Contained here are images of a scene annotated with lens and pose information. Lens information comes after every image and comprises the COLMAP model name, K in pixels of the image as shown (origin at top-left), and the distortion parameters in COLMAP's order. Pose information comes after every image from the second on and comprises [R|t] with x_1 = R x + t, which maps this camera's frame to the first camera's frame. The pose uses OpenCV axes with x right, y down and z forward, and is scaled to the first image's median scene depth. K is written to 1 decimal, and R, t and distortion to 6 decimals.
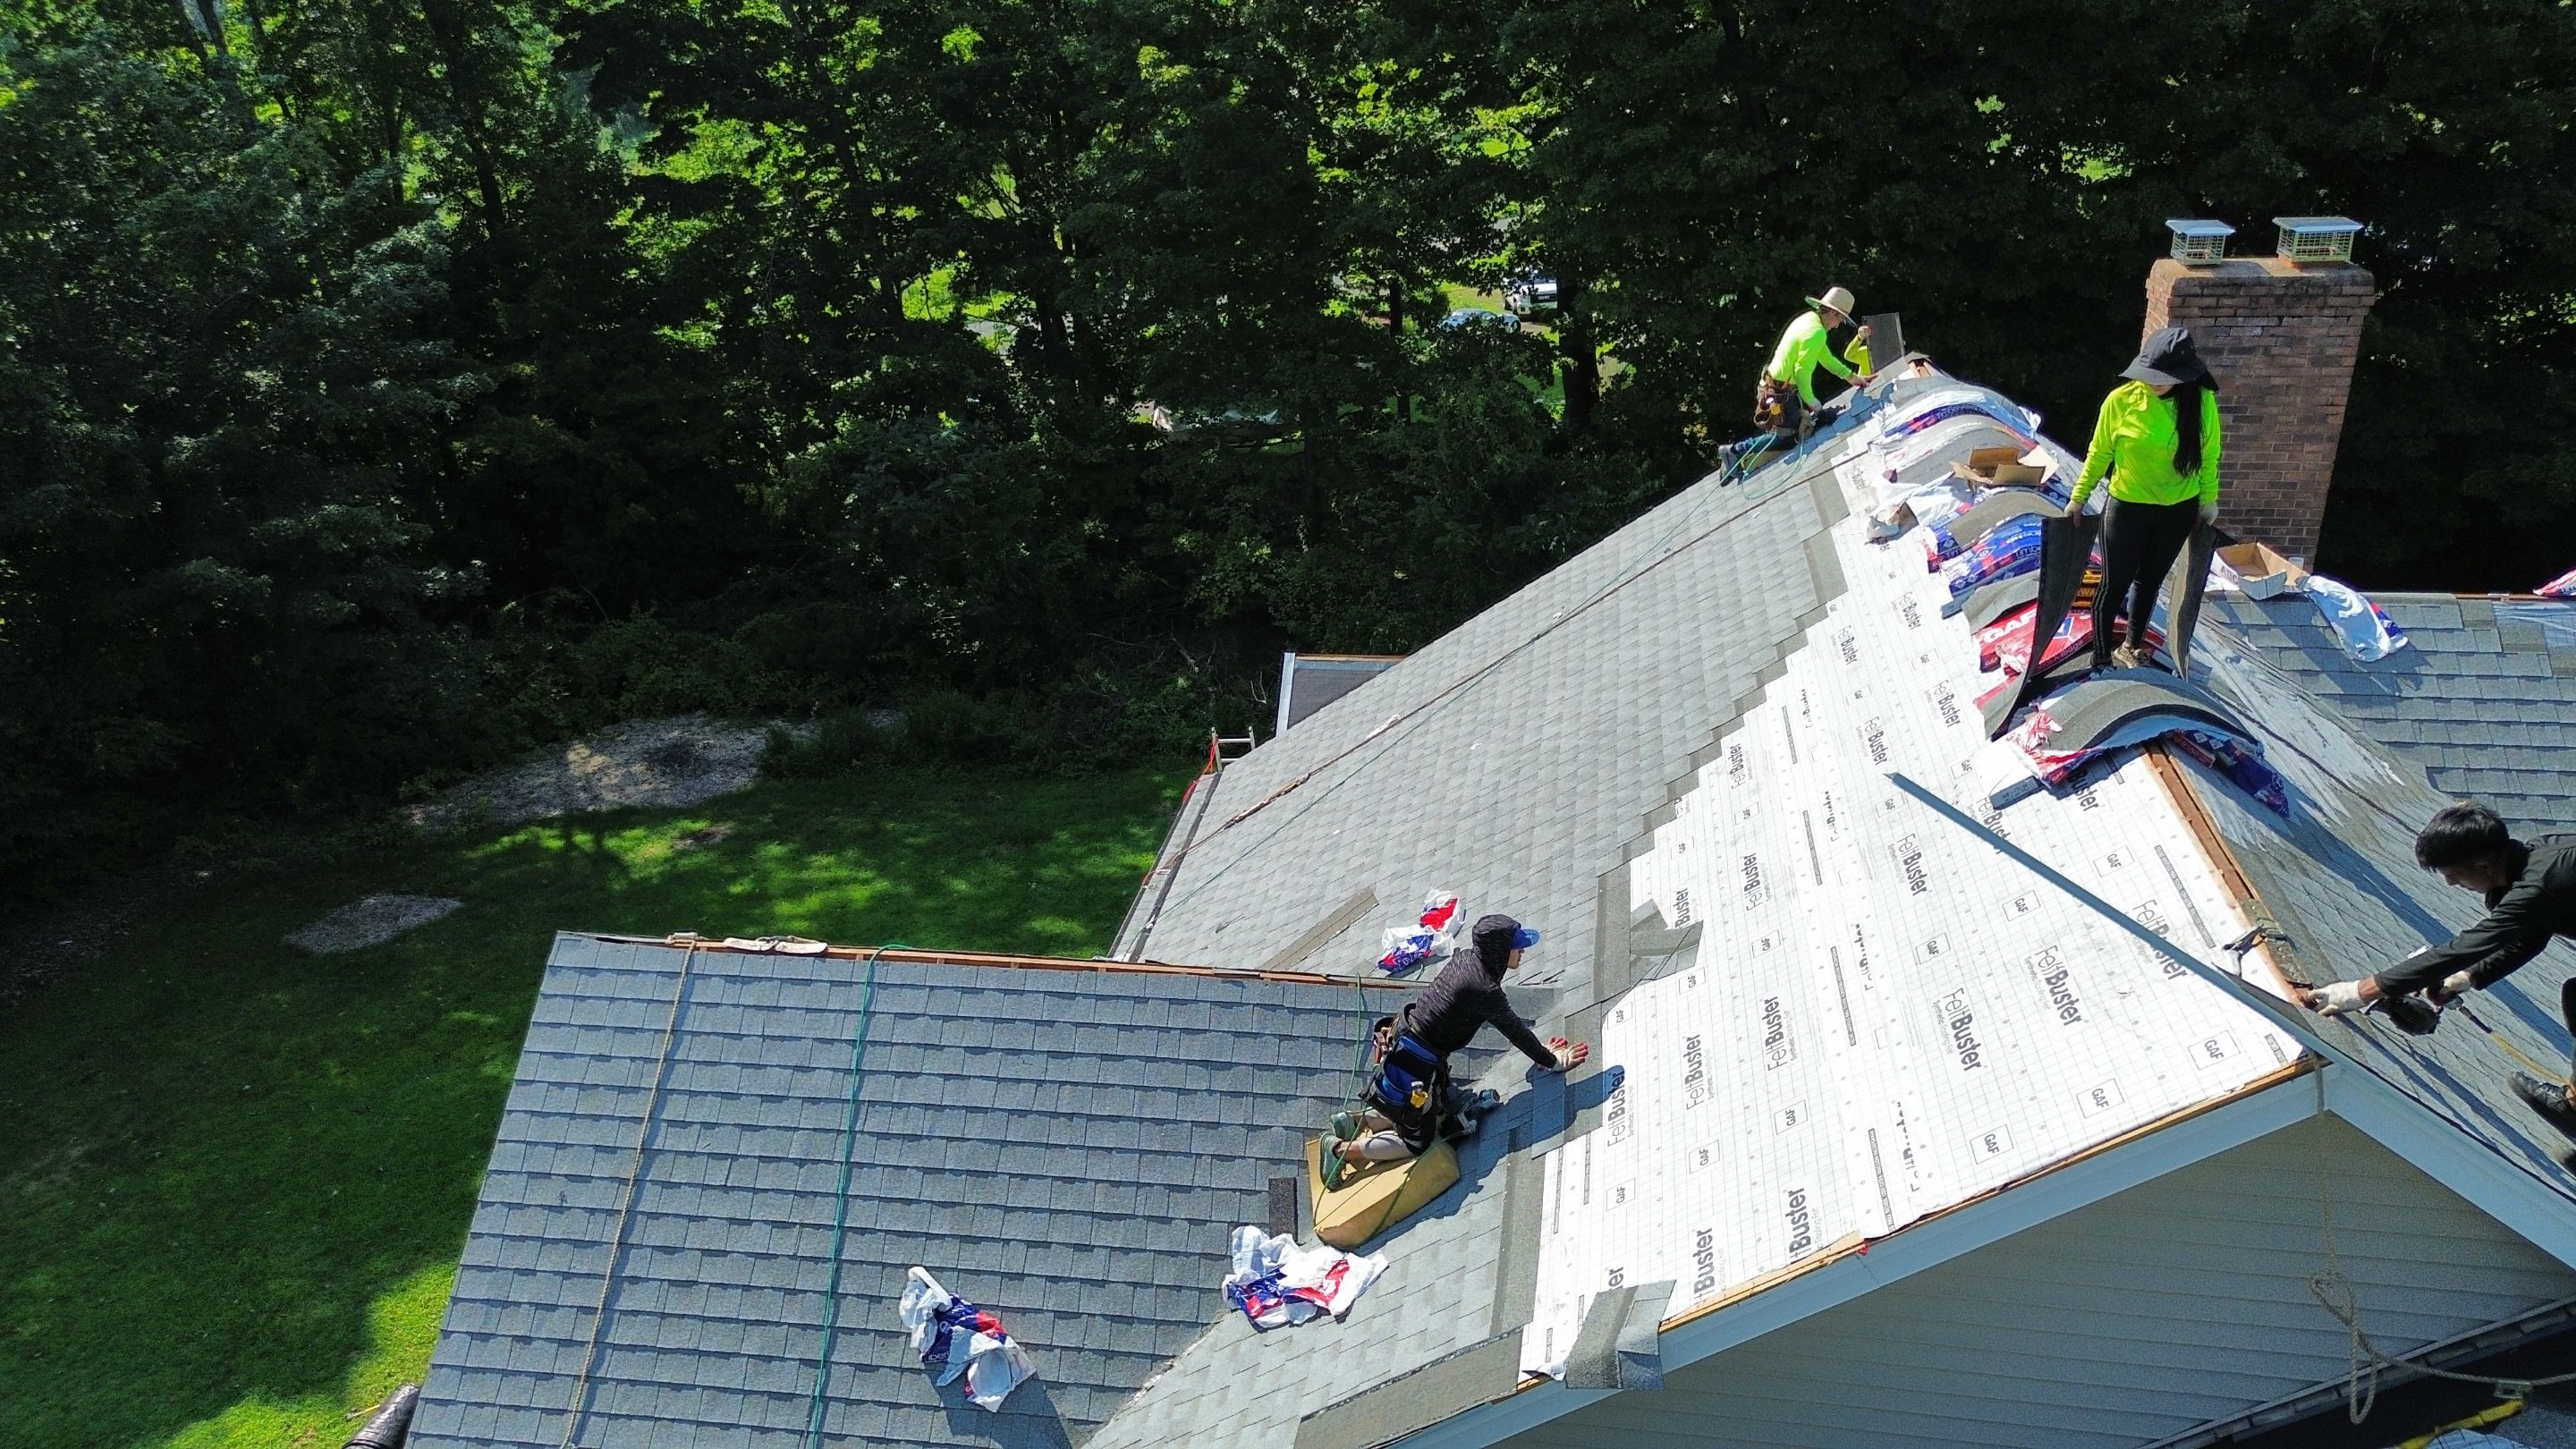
lens RADIAL K [[1835.6, 0, 1288.0], [0, 1835.6, 724.5], [0, 0, 1]] dist [0.066670, -0.063027]
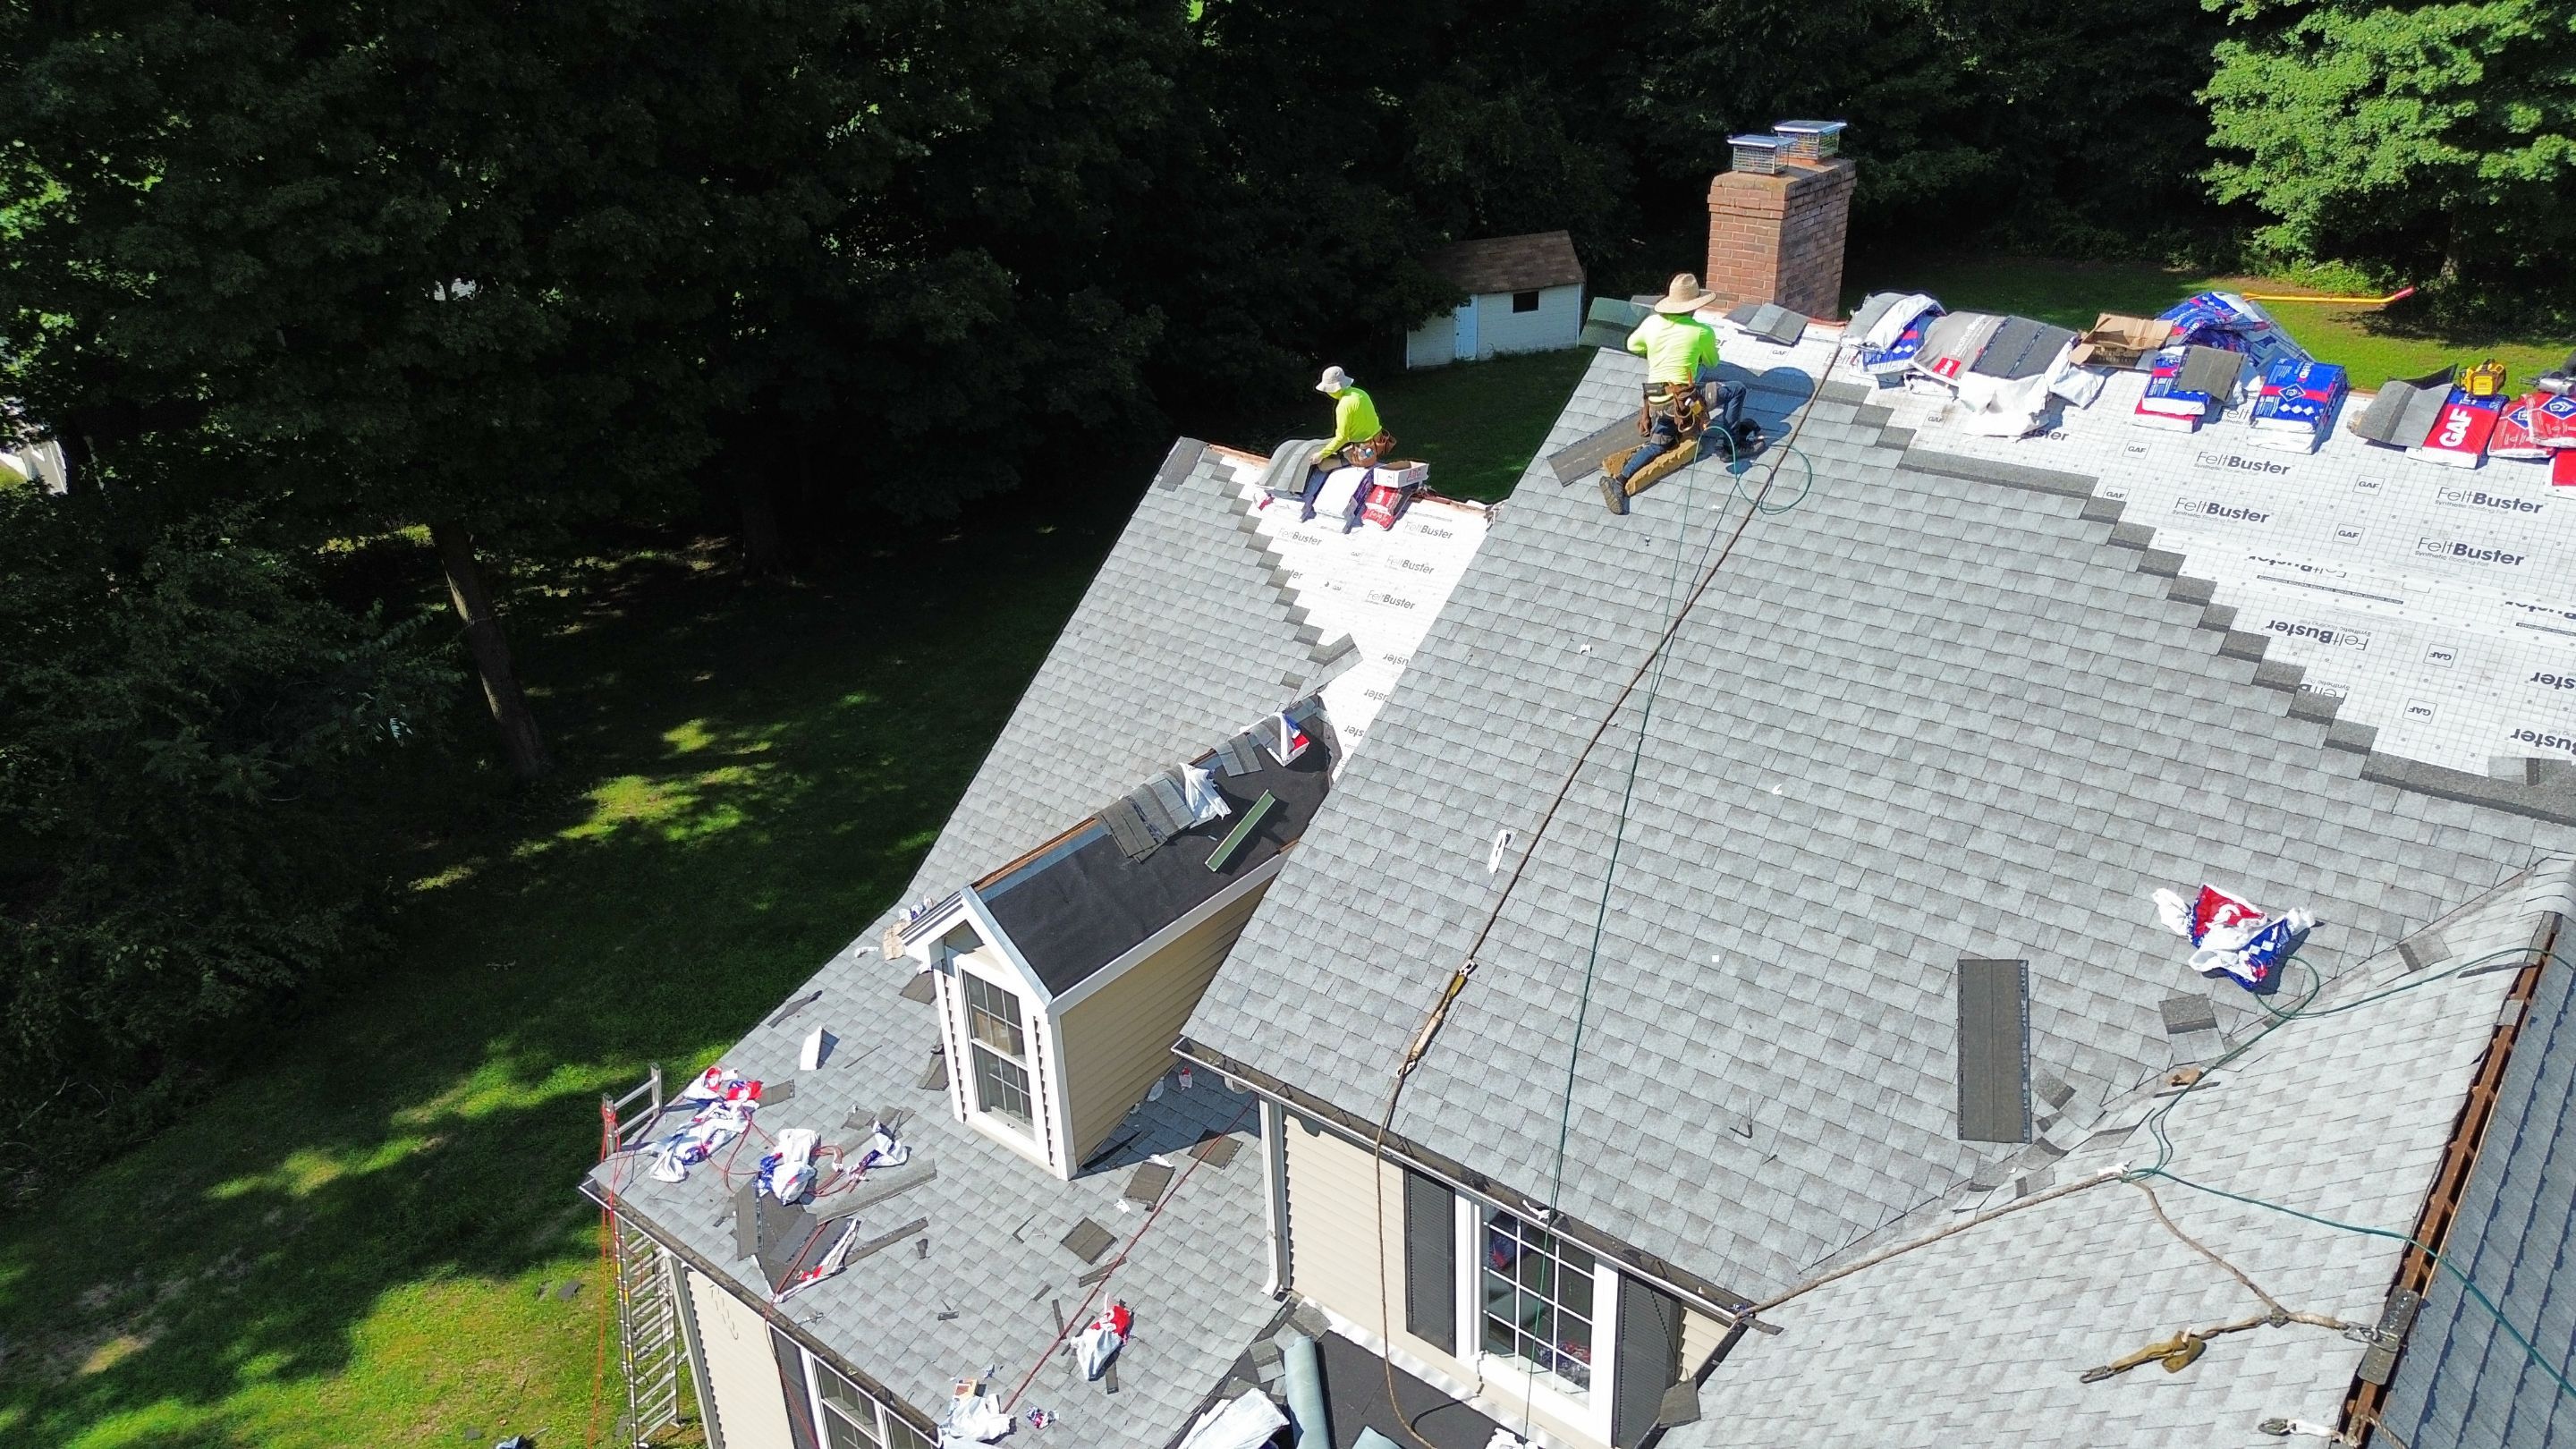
lens RADIAL K [[1835.6, 0, 1288.0], [0, 1835.6, 724.5], [0, 0, 1]] dist [0.066670, -0.063027]
pose [[0.494980, -0.361910, 0.789947, -0.893495], [0.369128, 0.910598, 0.185890, -0.341187], [-0.786600, 0.199580, 0.584319, 0.840029]]
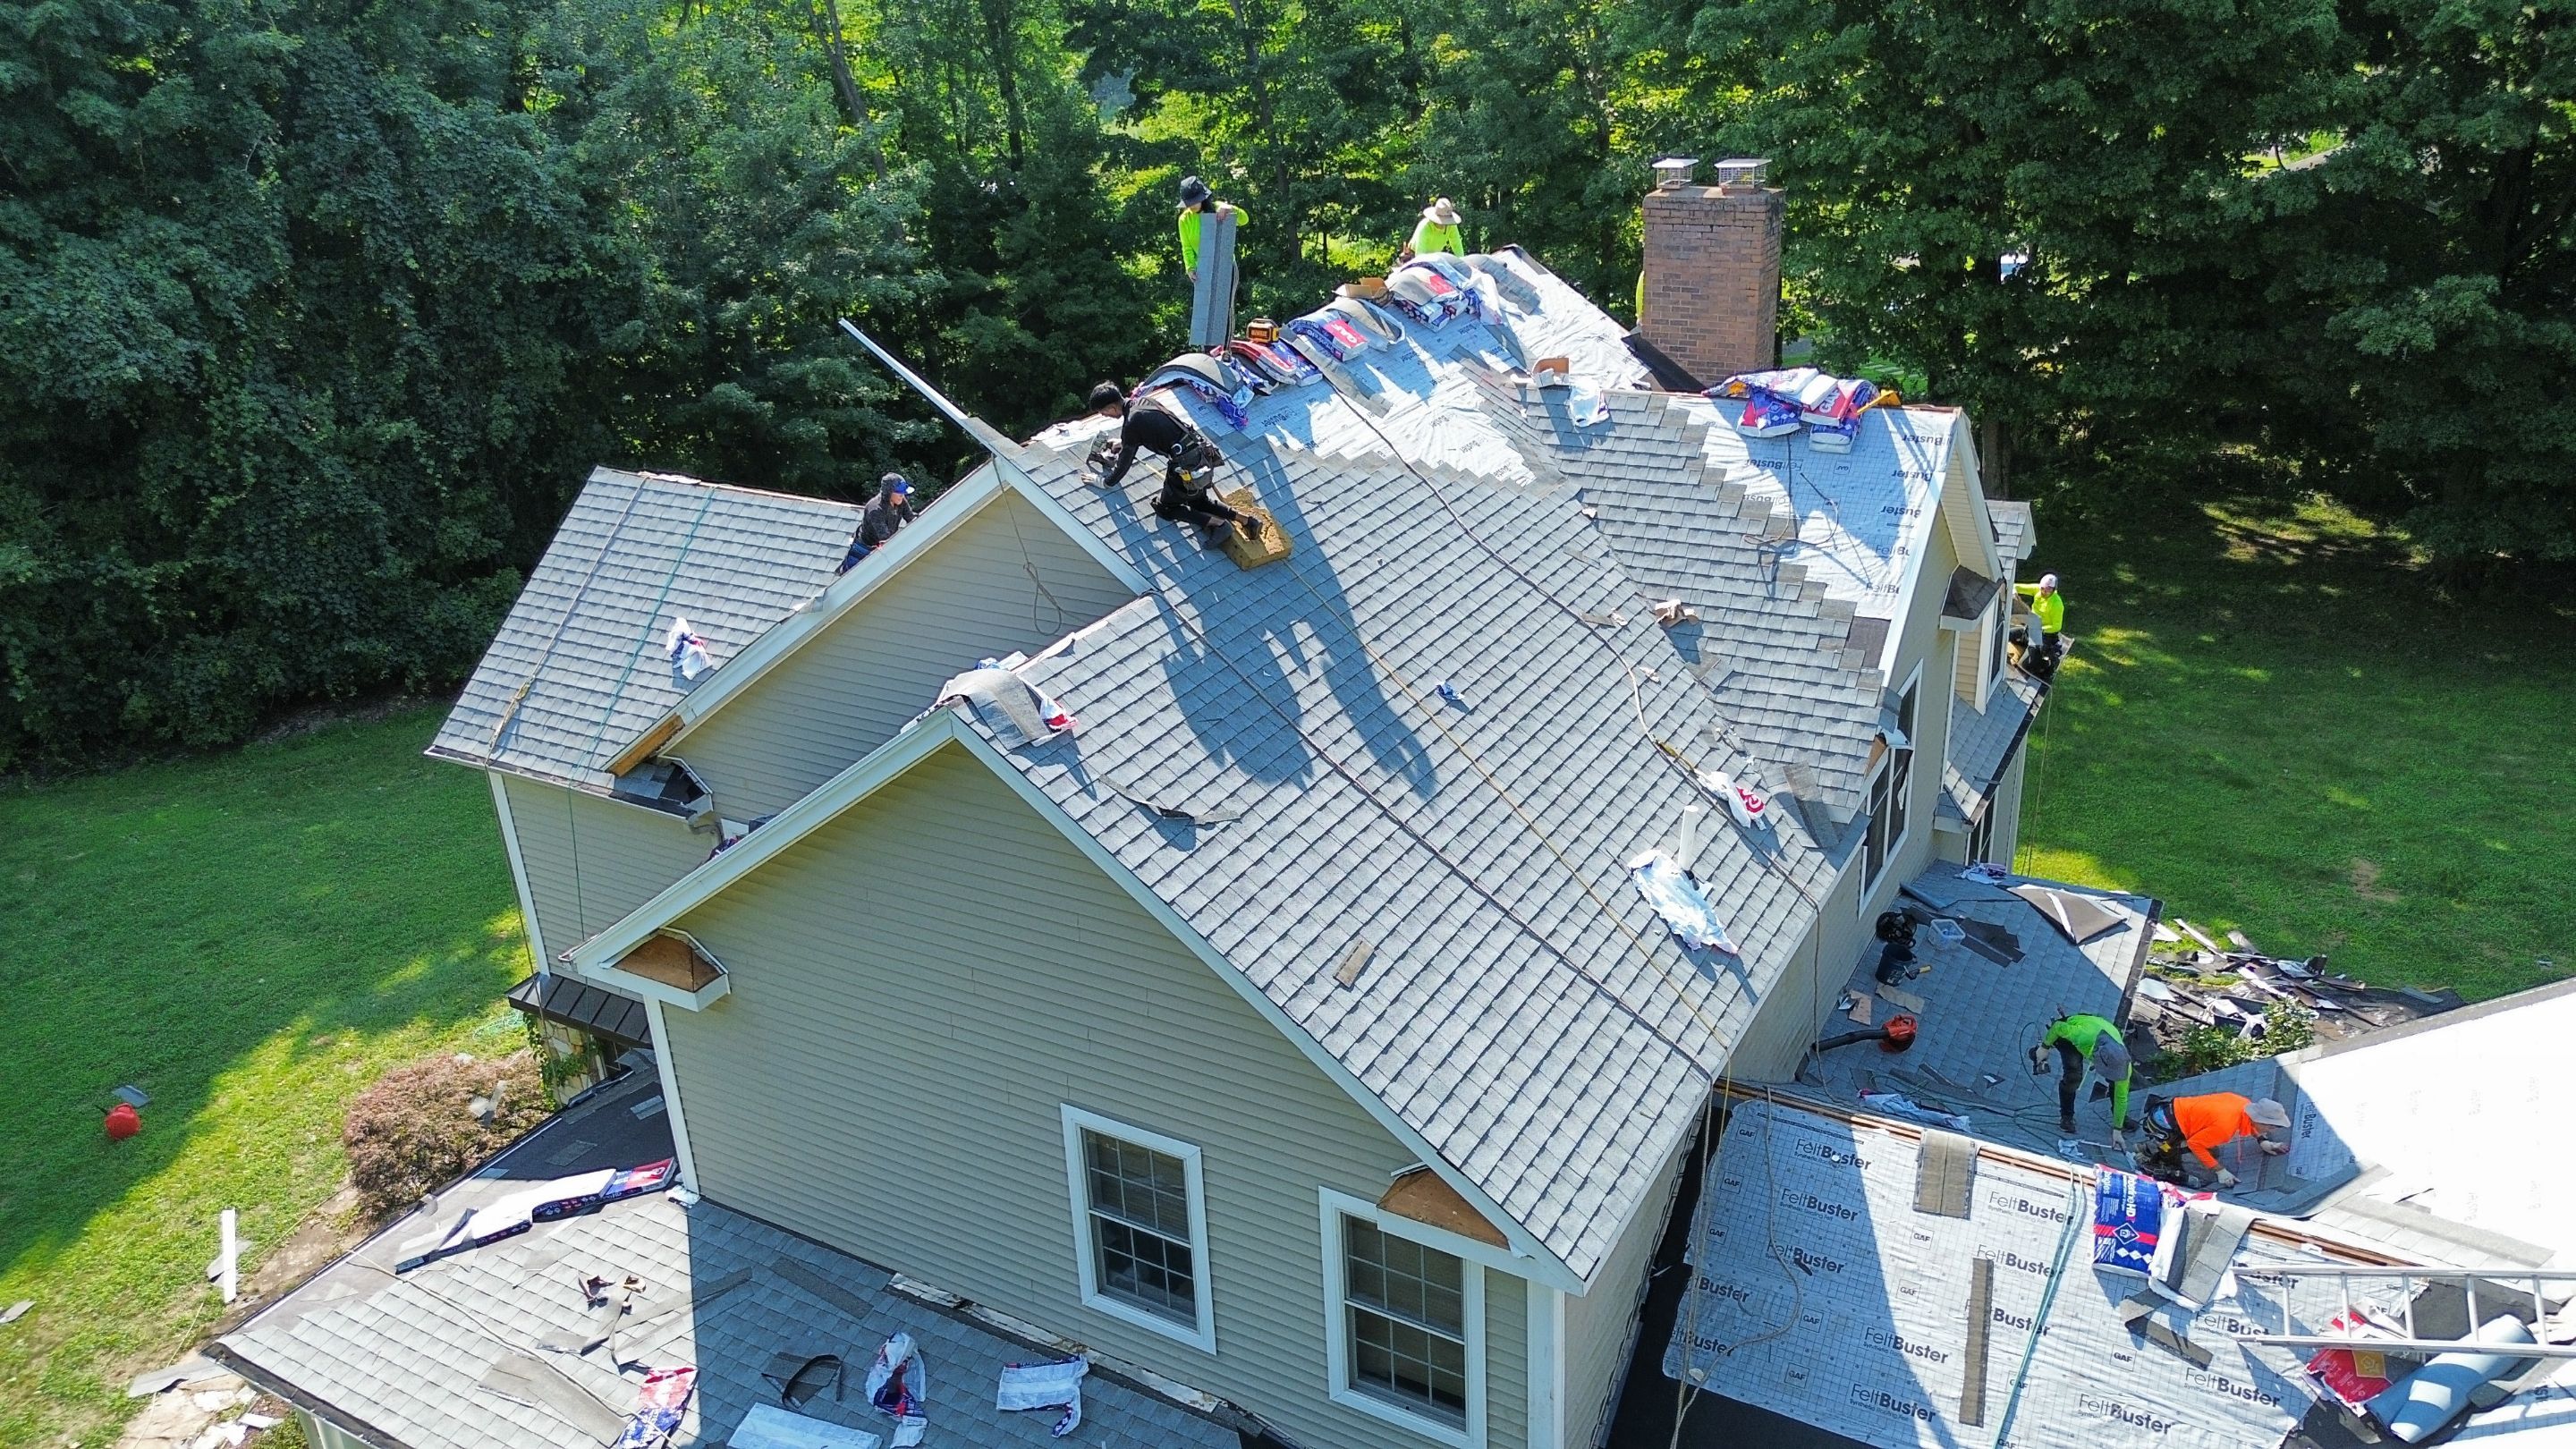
lens RADIAL K [[1835.6, 0, 1288.0], [0, 1835.6, 724.5], [0, 0, 1]] dist [0.066670, -0.063027]
pose [[0.936890, 0.132950, -0.323359, 0.962097], [-0.131509, 0.990963, 0.026407, 0.229897], [0.323948, 0.017784, 0.945908, -0.631102]]
